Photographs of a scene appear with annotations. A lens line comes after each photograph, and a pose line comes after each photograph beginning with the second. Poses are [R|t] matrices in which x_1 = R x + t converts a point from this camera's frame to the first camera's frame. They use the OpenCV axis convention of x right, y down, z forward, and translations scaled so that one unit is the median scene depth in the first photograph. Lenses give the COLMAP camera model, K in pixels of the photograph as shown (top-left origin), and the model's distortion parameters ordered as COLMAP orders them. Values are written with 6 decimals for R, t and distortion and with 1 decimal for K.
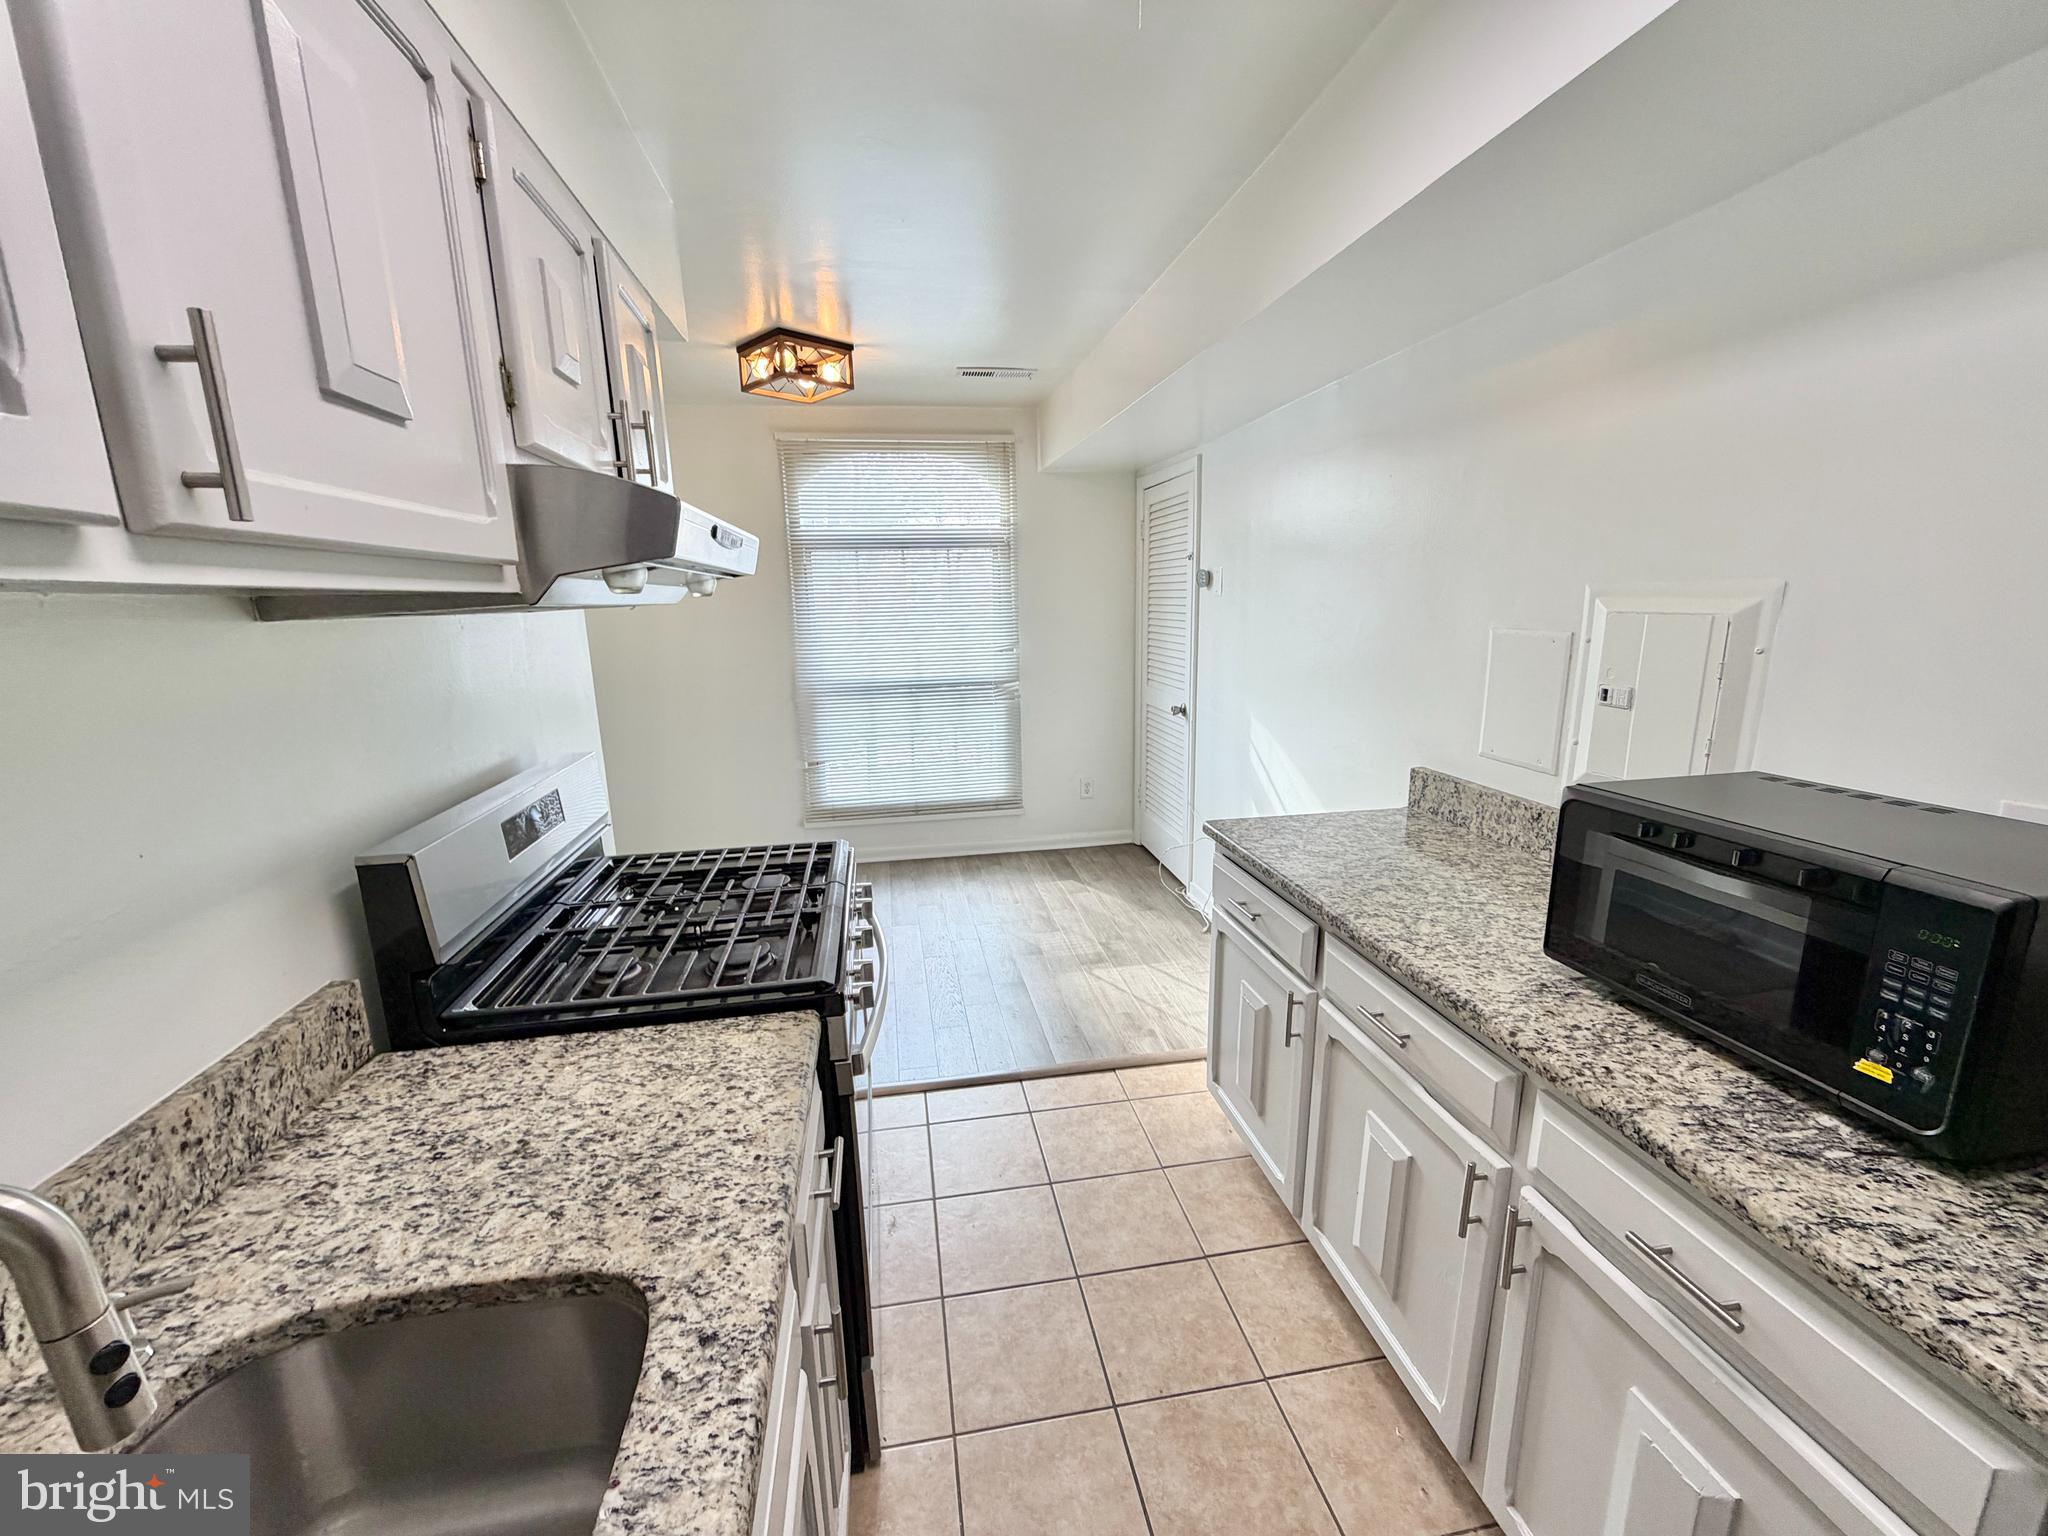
lens RADIAL K [[814.5, 0, 1016.9], [0, 814.5, 769.9], [0, 0, 1]] dist [-0.000565, -0.000275]
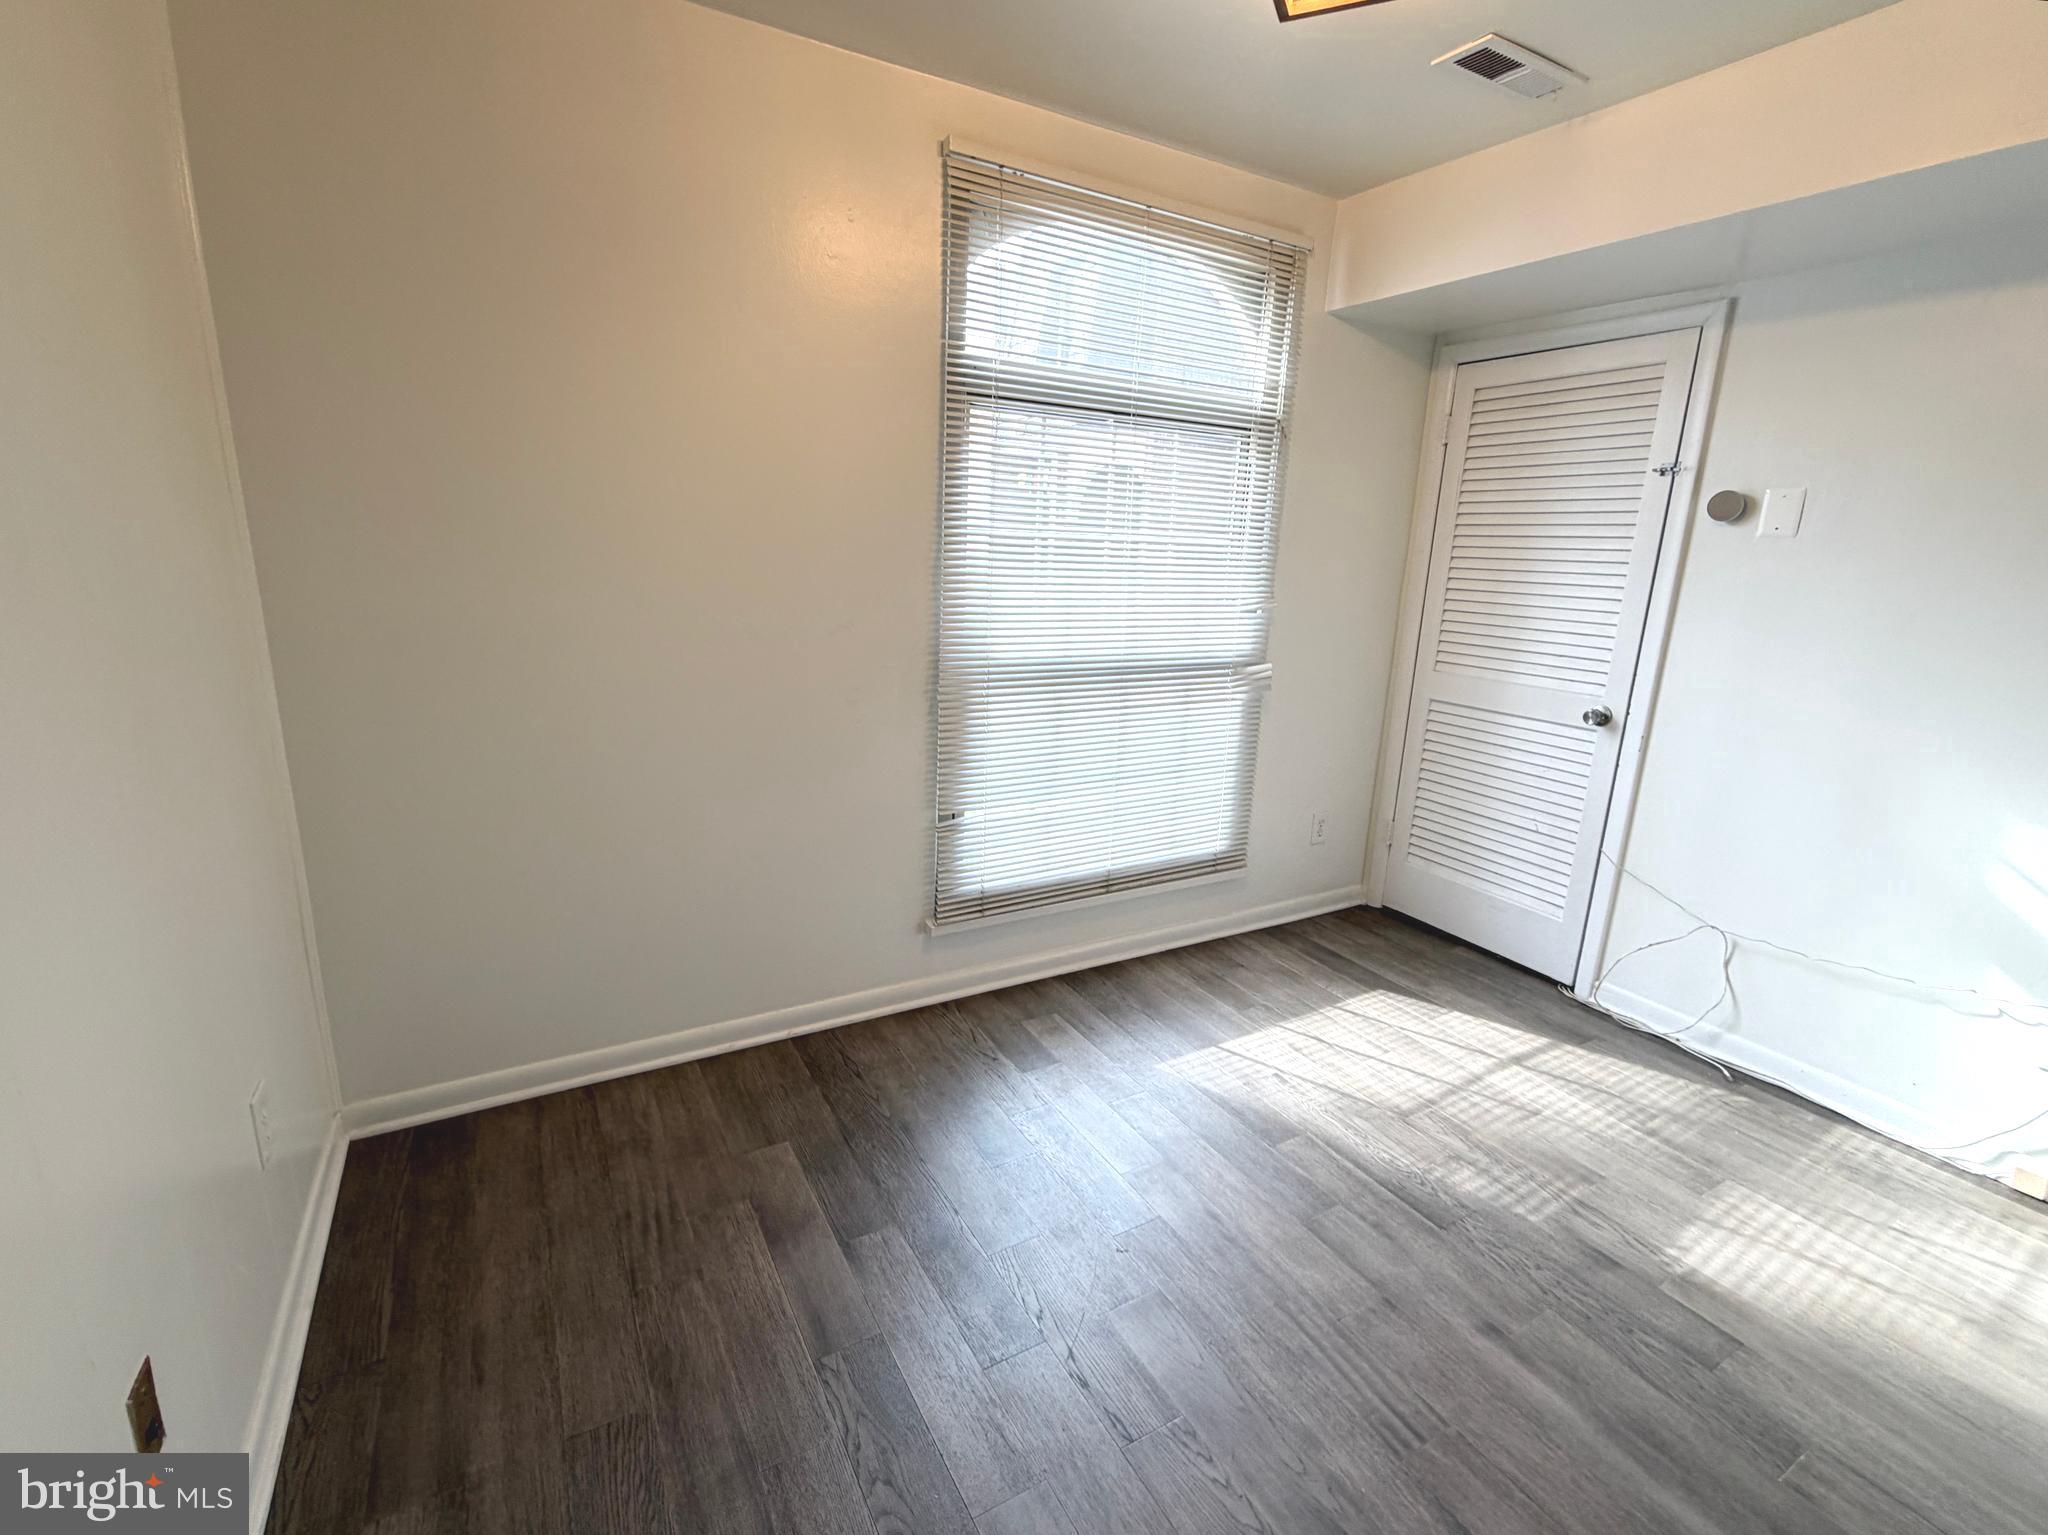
lens RADIAL K [[908.7, 0, 1024.0], [0, 908.7, 767.5], [0, 0, 1]] dist [0.000957, -0.000065]
pose [[0.938493, -0.027131, 0.344230, -0.622798], [0.015060, 0.999176, 0.037691, -0.091707], [-0.344969, -0.030189, 0.938128, 0.665467]]
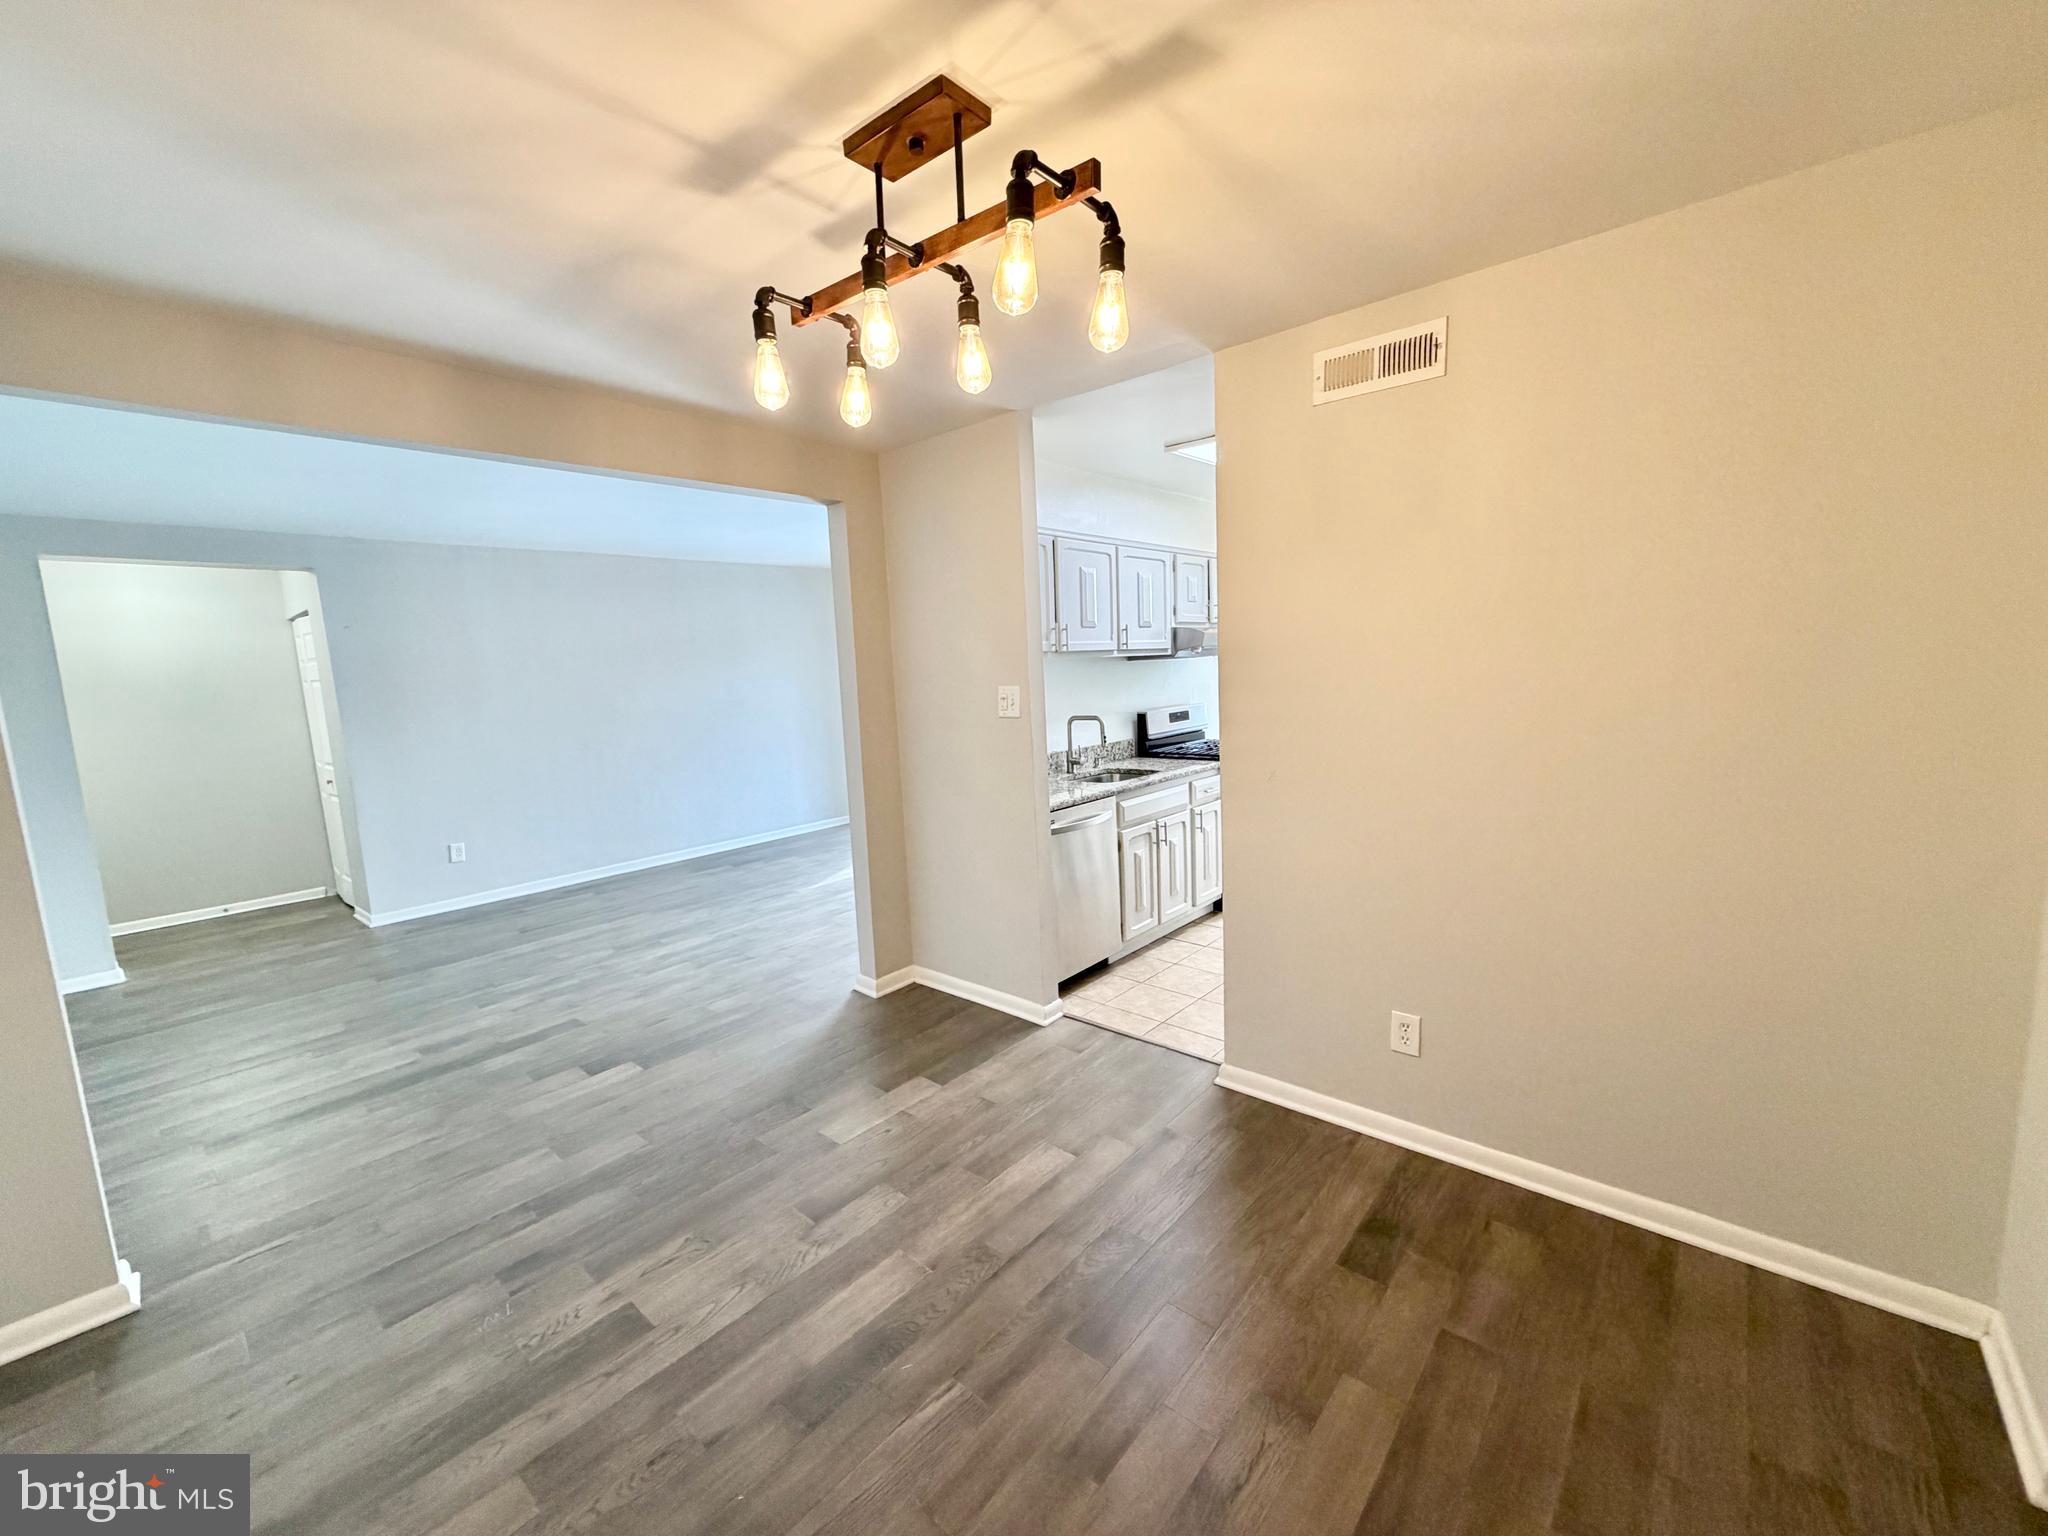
lens RADIAL K [[814.5, 0, 1016.9], [0, 814.5, 769.9], [0, 0, 1]] dist [-0.000565, -0.000275]
pose [[0.631148, 0.094876, -0.769838, 0.847006], [-0.131576, 0.991203, 0.014285, 0.165551], [0.764421, 0.092276, 0.638079, -0.881185]]
